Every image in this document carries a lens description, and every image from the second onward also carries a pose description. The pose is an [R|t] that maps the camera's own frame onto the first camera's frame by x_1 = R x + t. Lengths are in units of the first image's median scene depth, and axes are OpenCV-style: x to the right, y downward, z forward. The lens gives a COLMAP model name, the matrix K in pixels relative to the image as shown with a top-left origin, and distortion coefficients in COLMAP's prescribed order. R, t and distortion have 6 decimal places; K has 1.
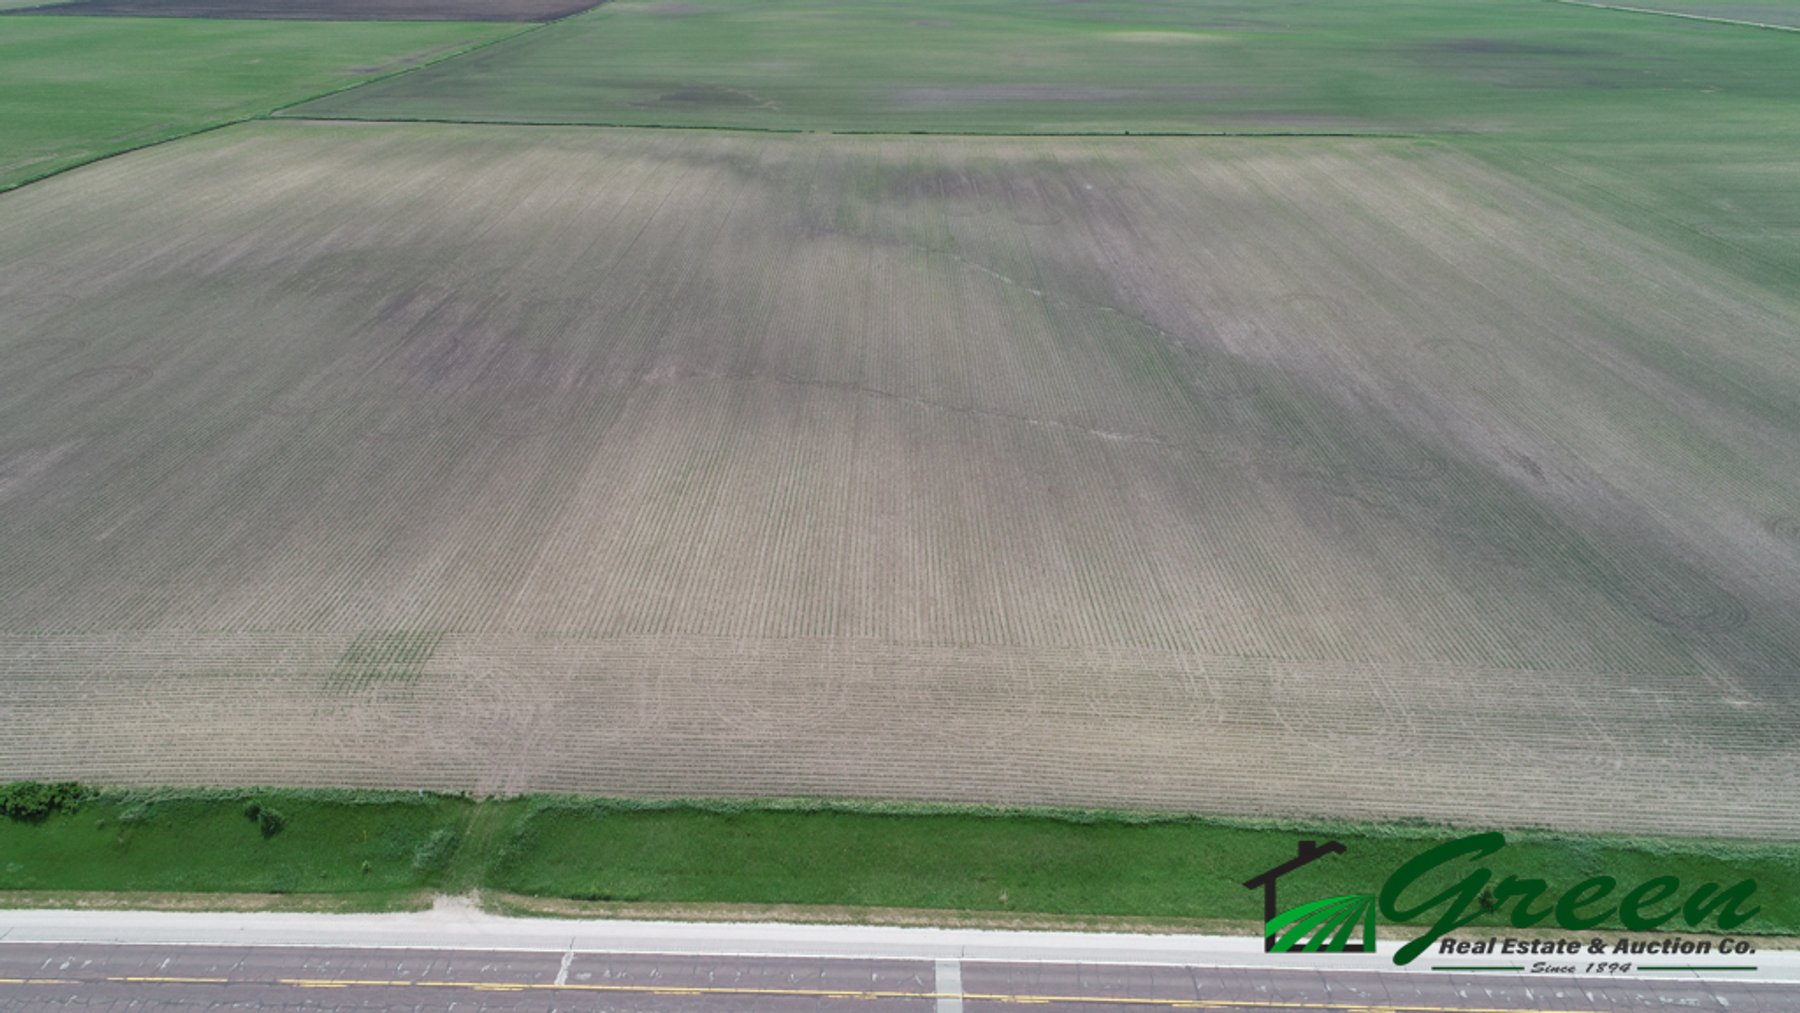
lens RADIAL K [[1197.1, 0, 902.5], [0, 1197.1, 504.8], [0, 0, 1]] dist [0.001220, 0.003546]
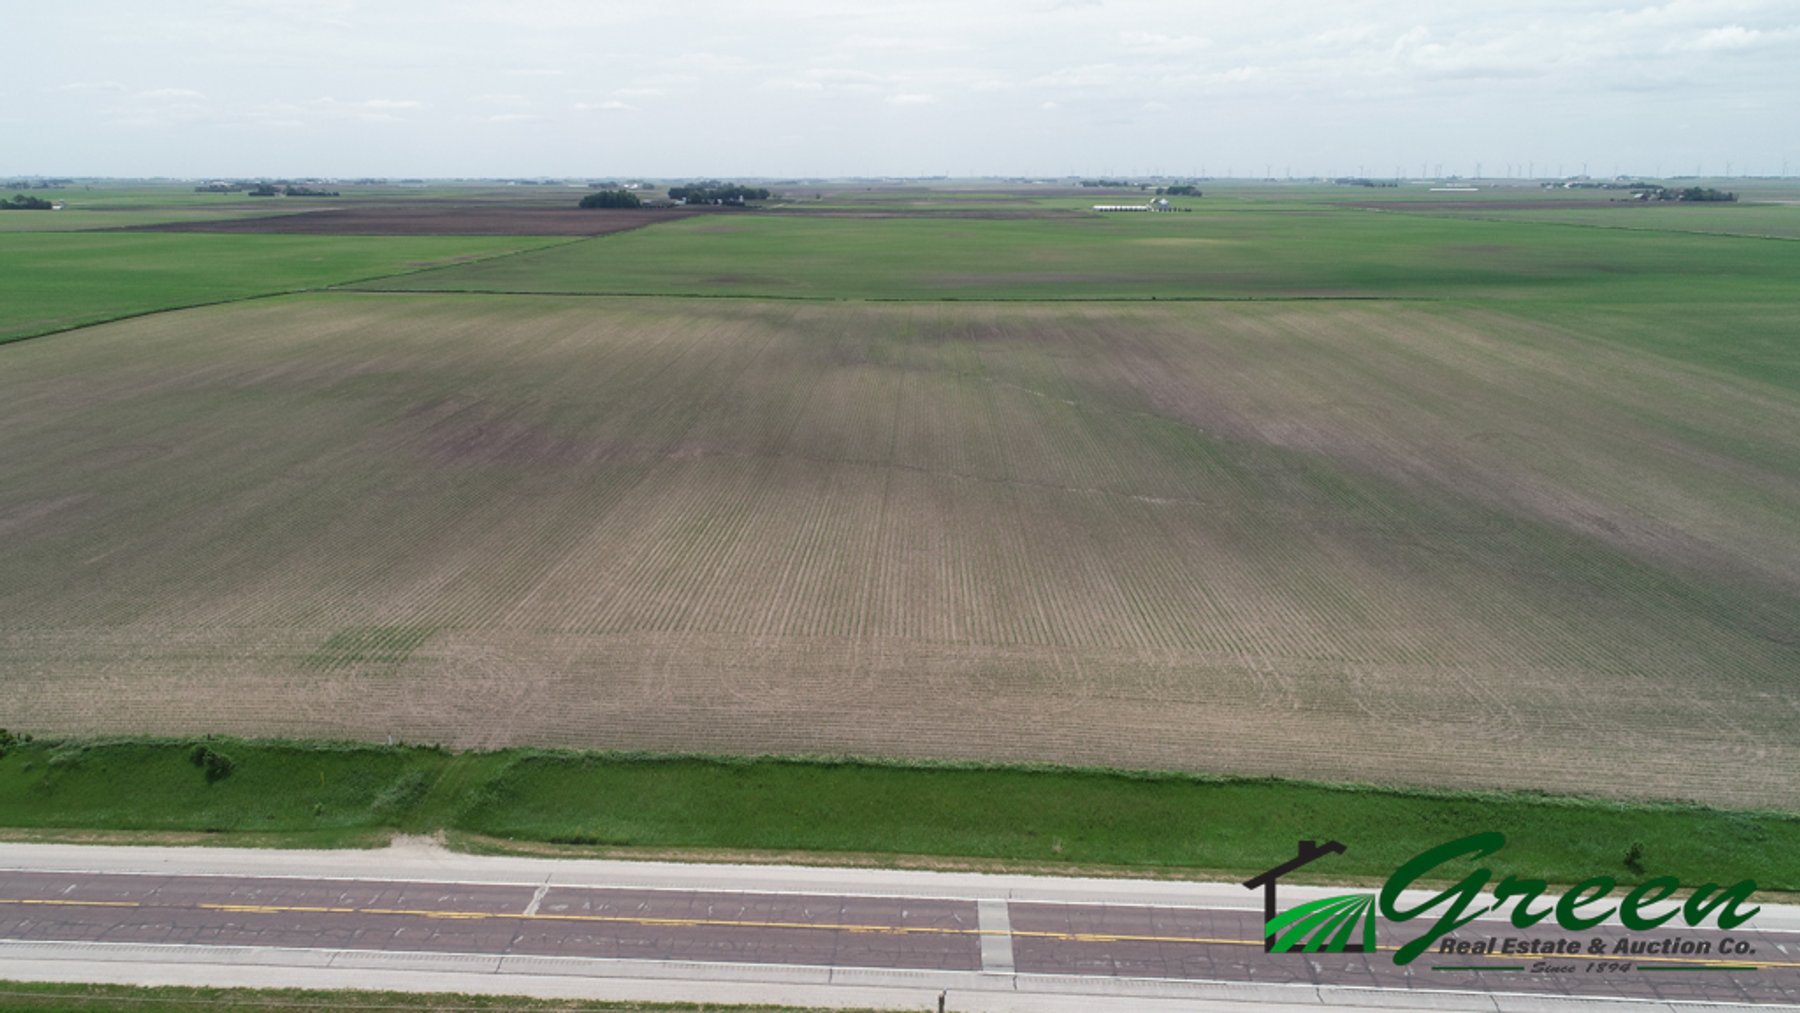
lens RADIAL K [[1197.1, 0, 902.9], [0, 1197.1, 516.9], [0, 0, 1]] dist [0.001220, 0.003546]
pose [[0.999710, 0.002541, -0.023936, -0.003590], [-0.006813, 0.983615, -0.180154, 0.175180], [0.023087, 0.180265, 0.983347, 0.083931]]
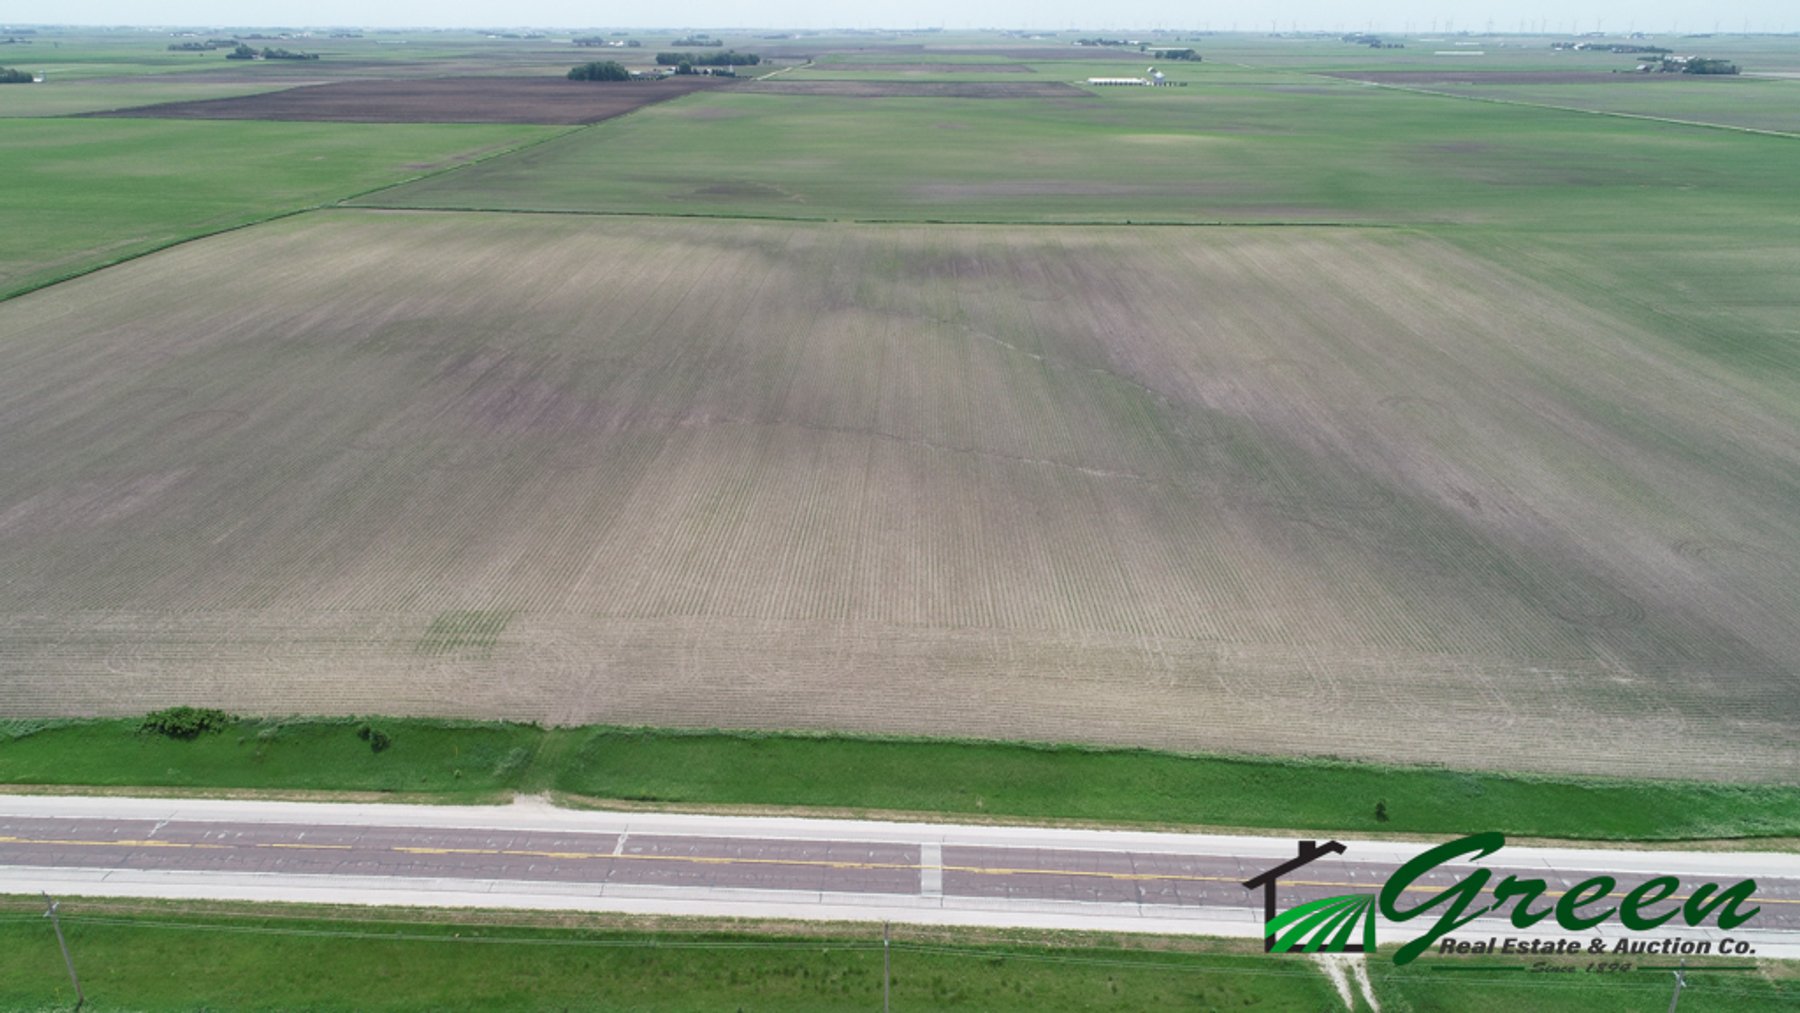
lens RADIAL K [[1197.1, 0, 903.4], [0, 1197.1, 506.1], [0, 0, 1]] dist [0.001220, 0.003546]
pose [[0.999823, 0.007329, -0.017347, 0.018309], [-0.008653, 0.996953, -0.077519, 0.085284], [0.016726, 0.077655, 0.996840, -0.163598]]
